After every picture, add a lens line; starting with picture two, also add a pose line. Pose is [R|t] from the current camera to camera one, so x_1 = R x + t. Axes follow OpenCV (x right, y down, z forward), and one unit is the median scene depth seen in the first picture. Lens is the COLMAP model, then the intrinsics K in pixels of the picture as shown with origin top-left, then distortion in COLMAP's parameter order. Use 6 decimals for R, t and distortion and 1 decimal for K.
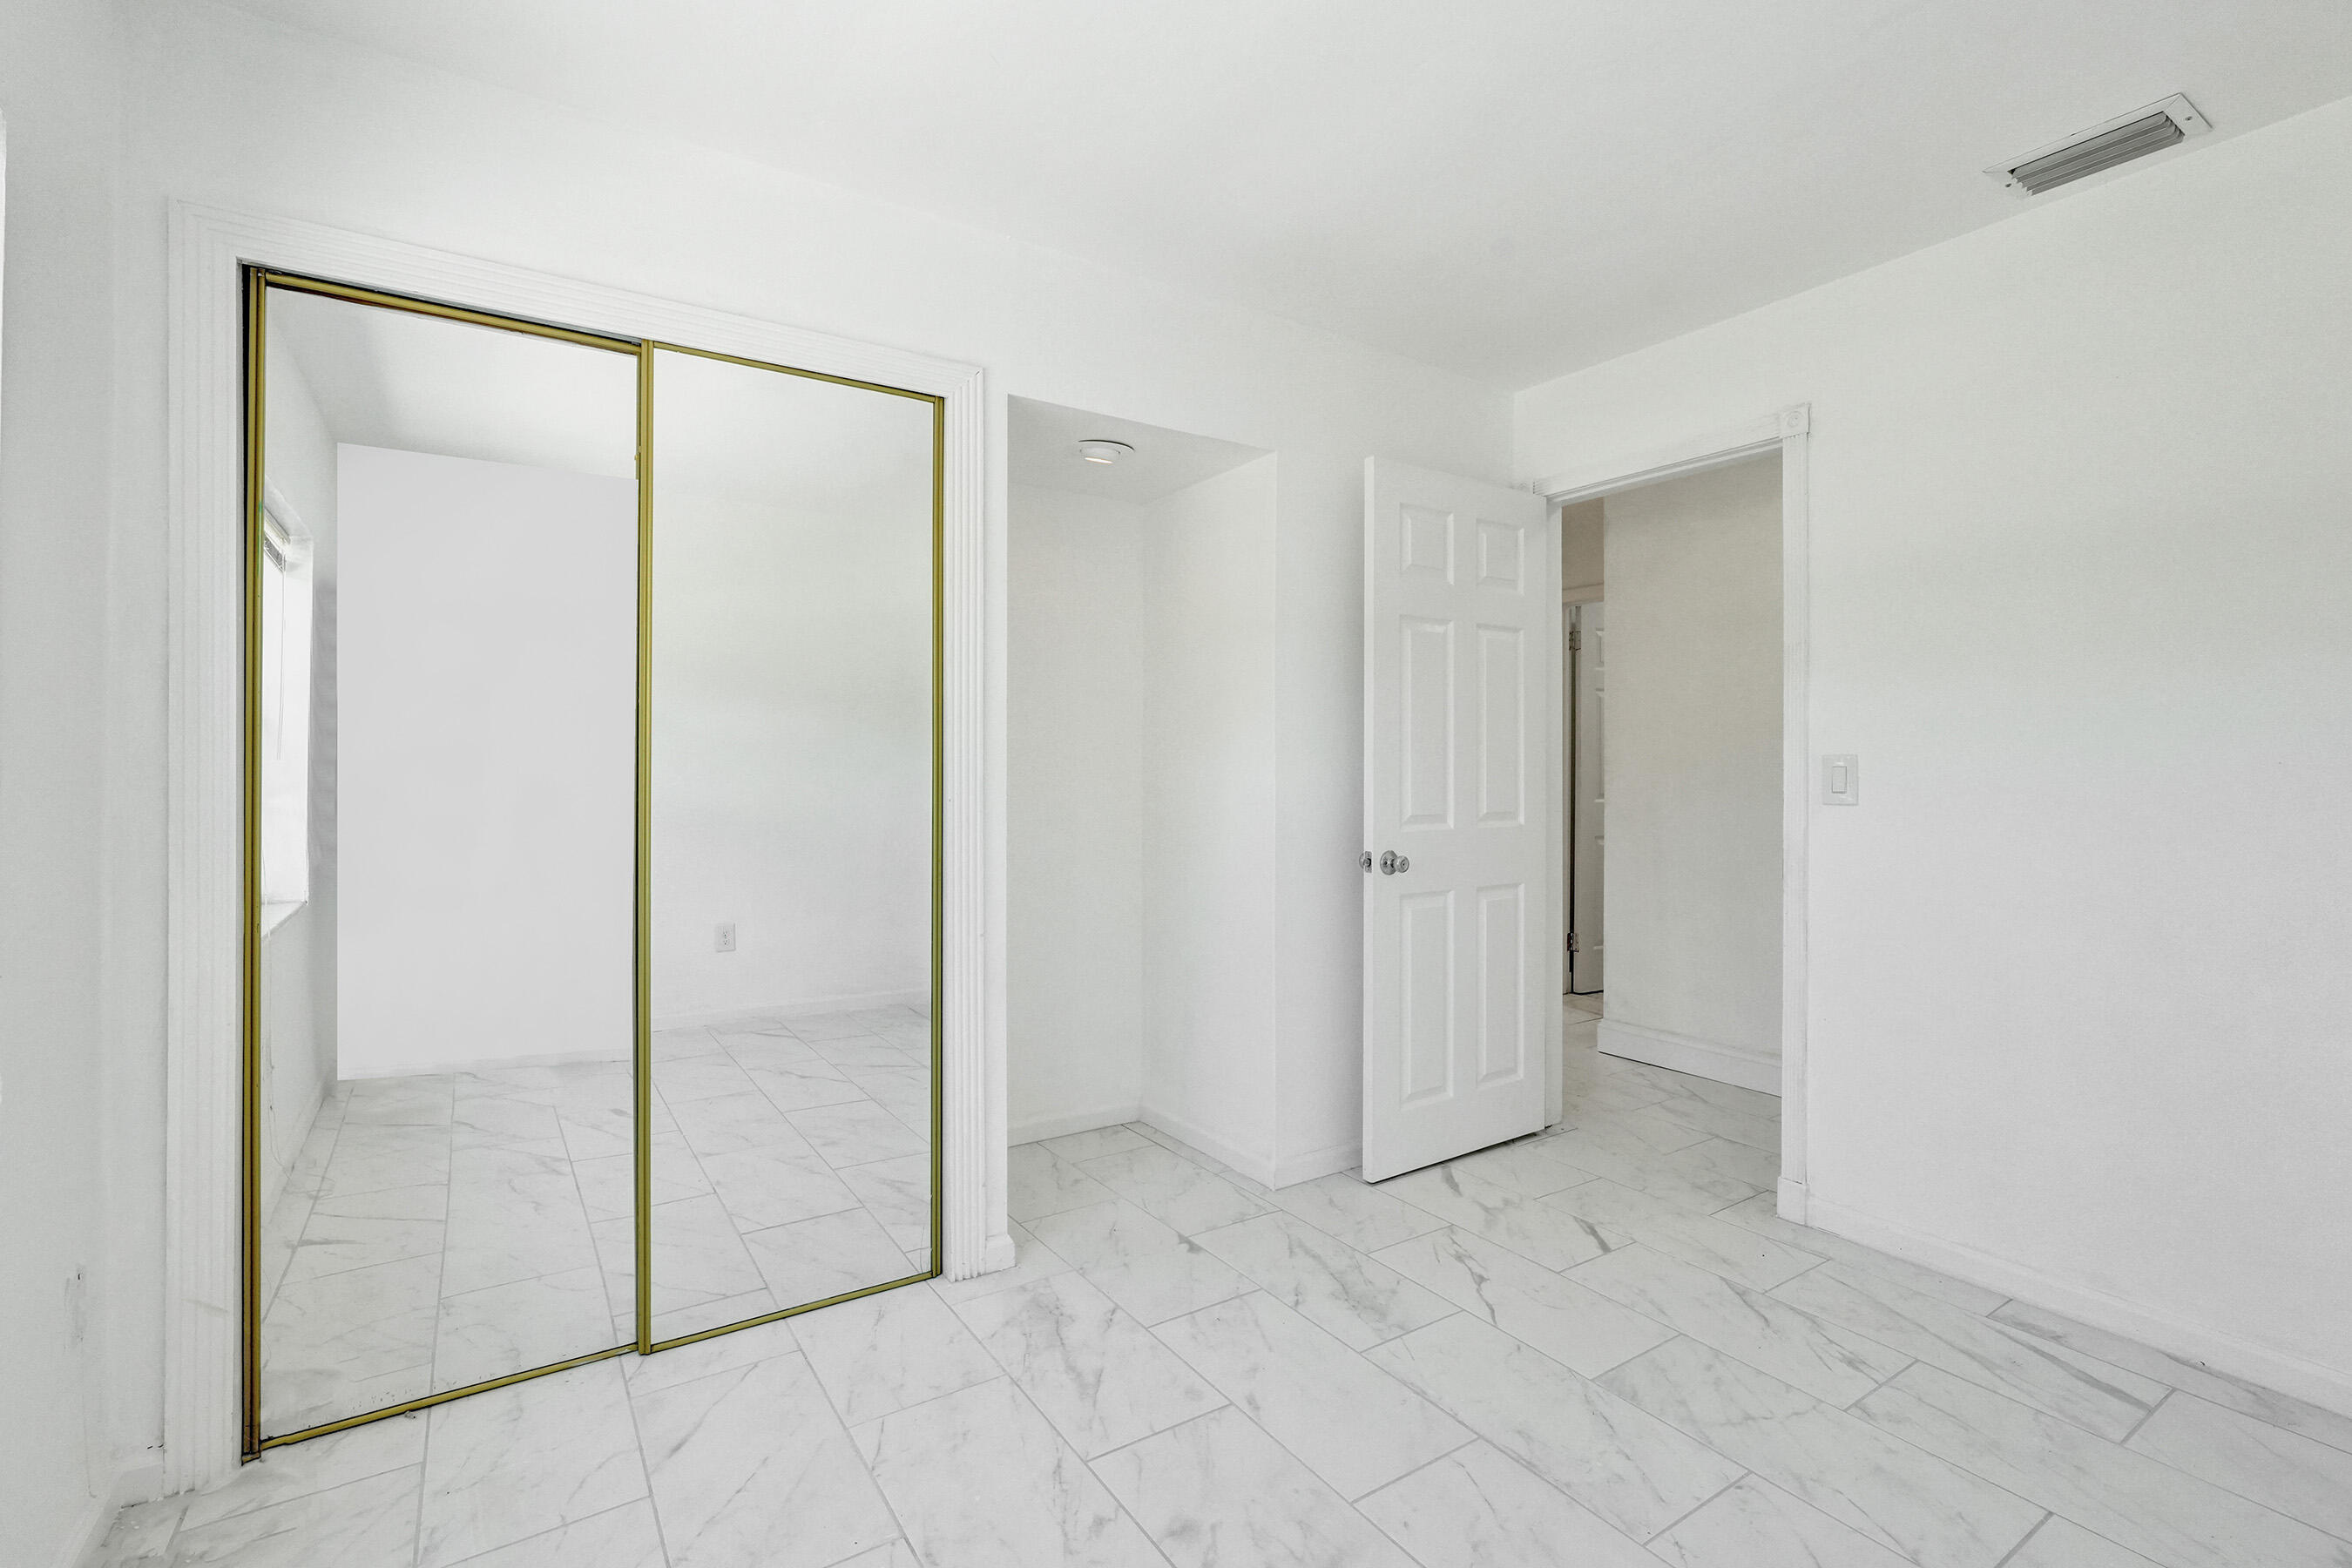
lens RADIAL K [[1006.7, 0, 1080.4], [0, 1006.7, 777.5], [0, 0, 1]] dist [-0.001027, 0.000467]
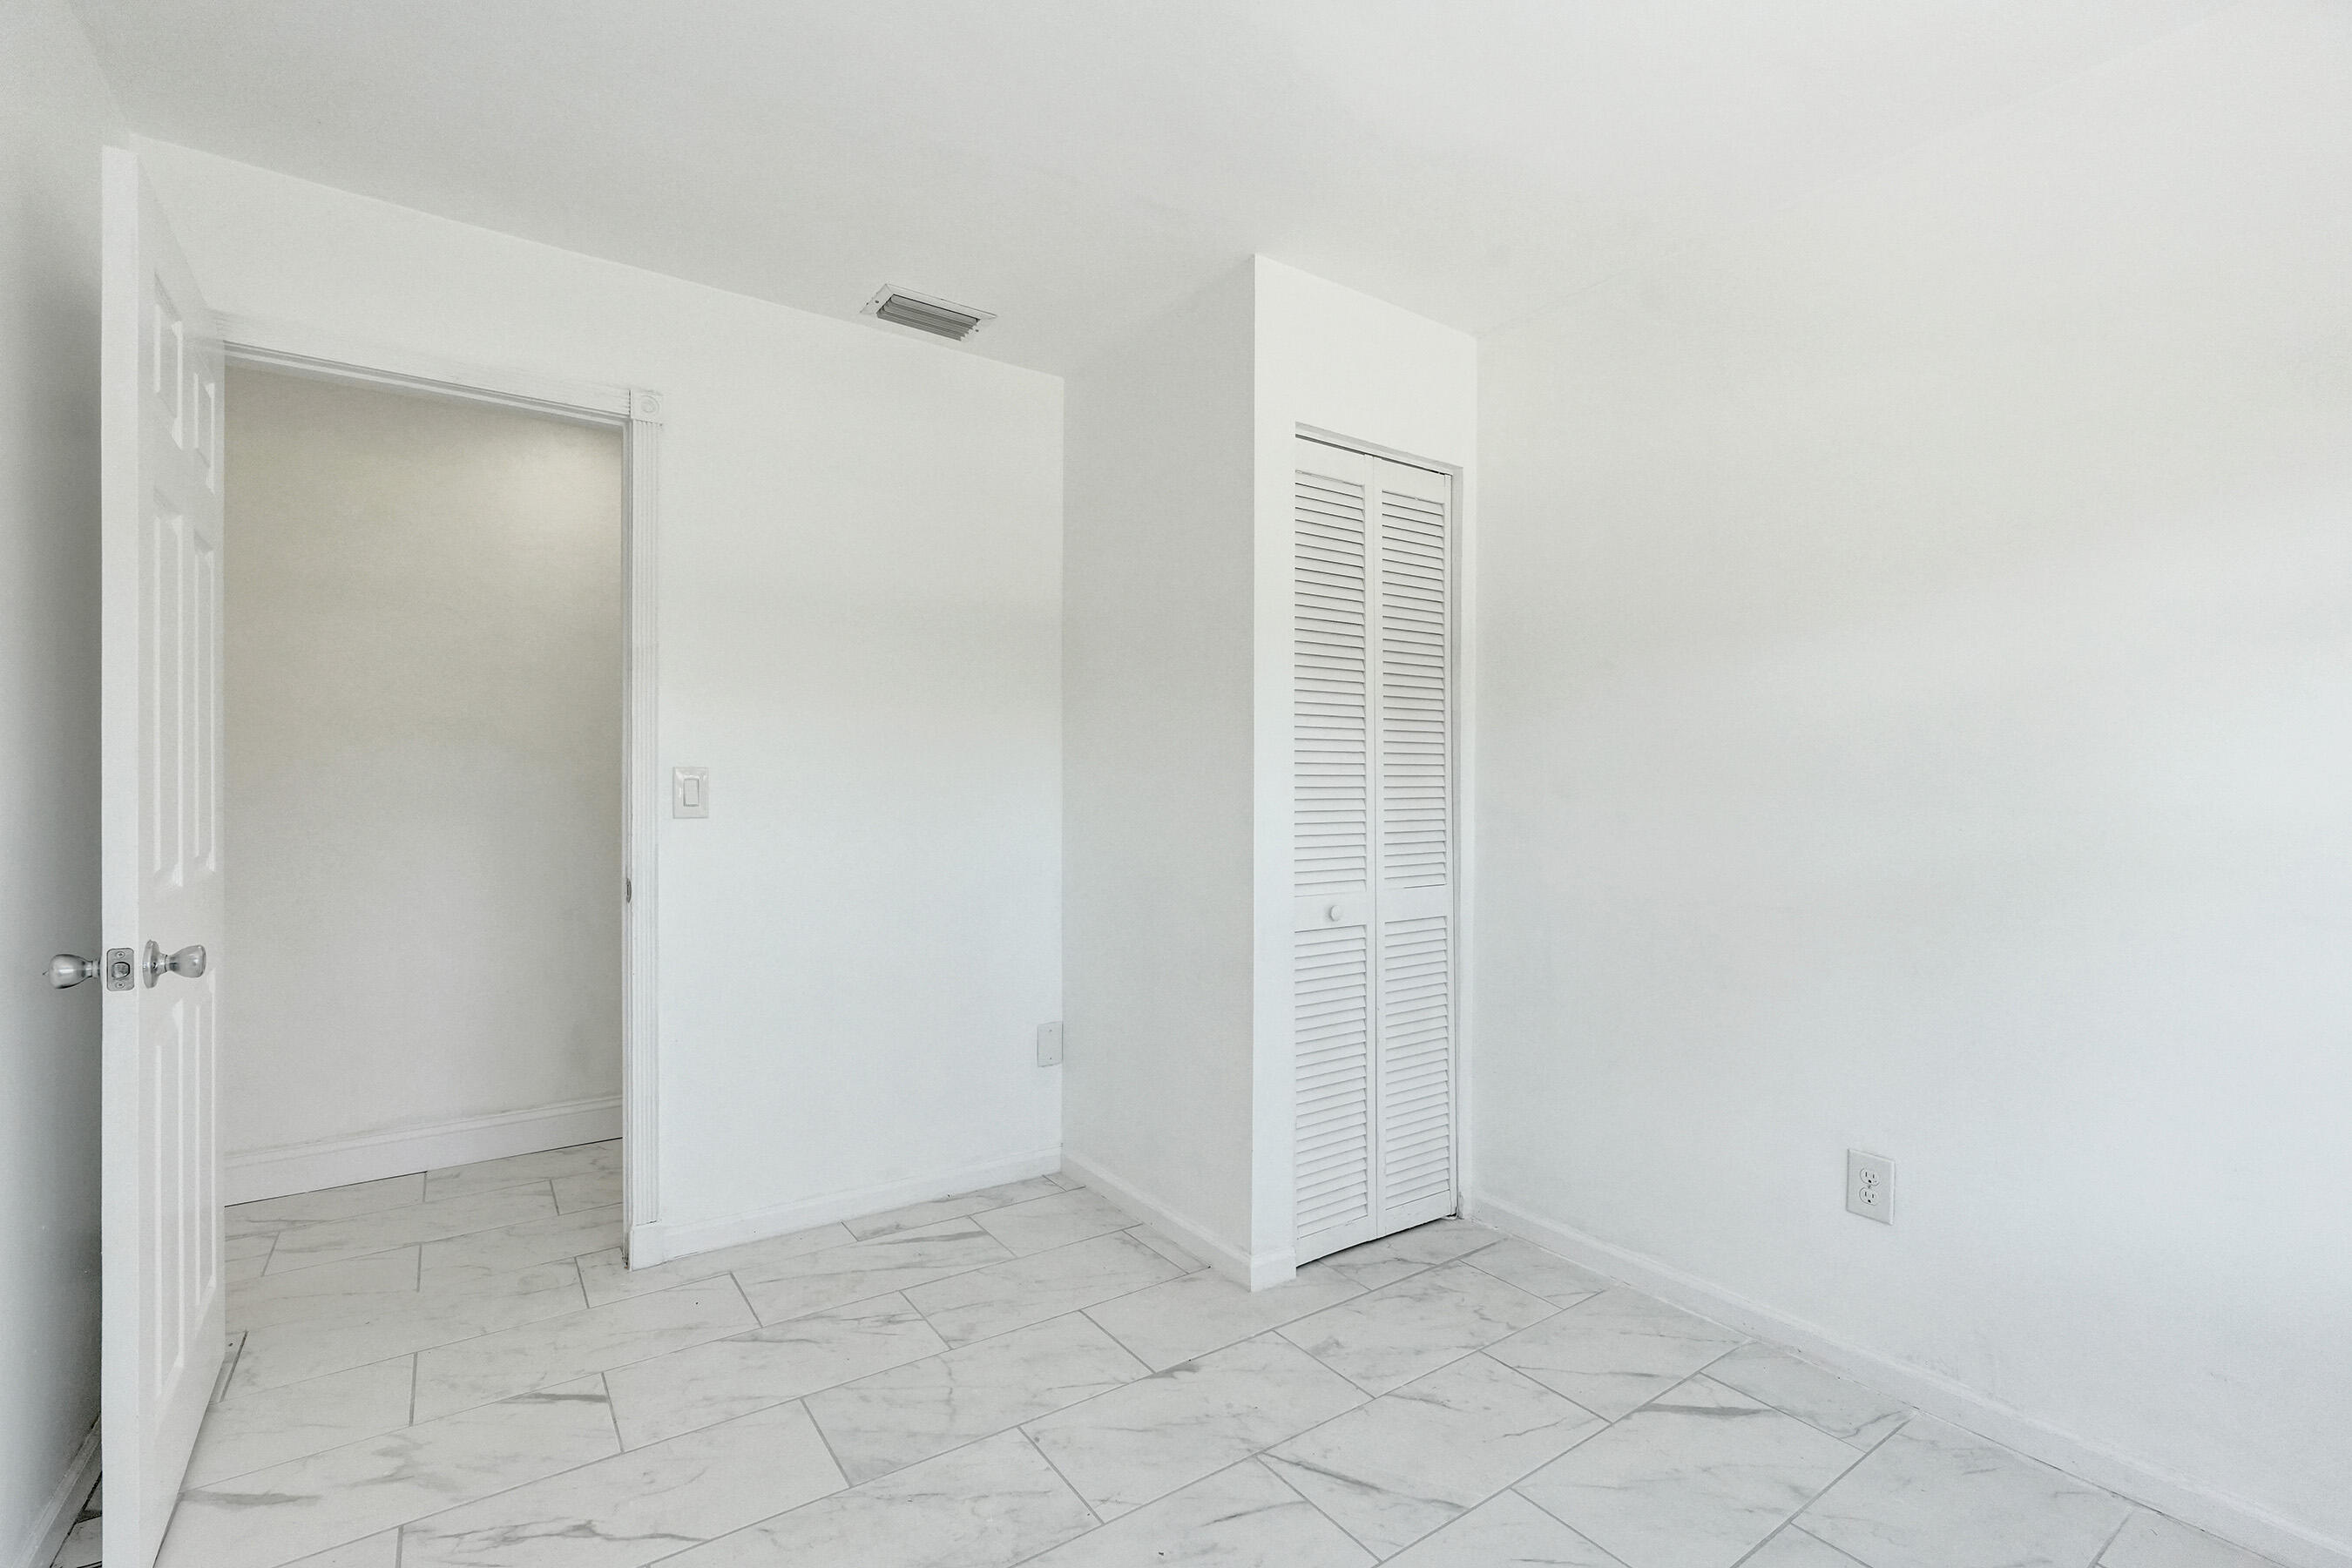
lens RADIAL K [[1052.4, 0, 1230.7], [0, 1052.4, 794.7], [0, 0, 1]] dist [-0.014898, 0.005997]
pose [[-0.101658, -0.015686, 0.994696, -0.368733], [0.002645, 0.999868, 0.016038, -0.012925], [-0.994816, 0.004262, -0.101603, 0.672260]]
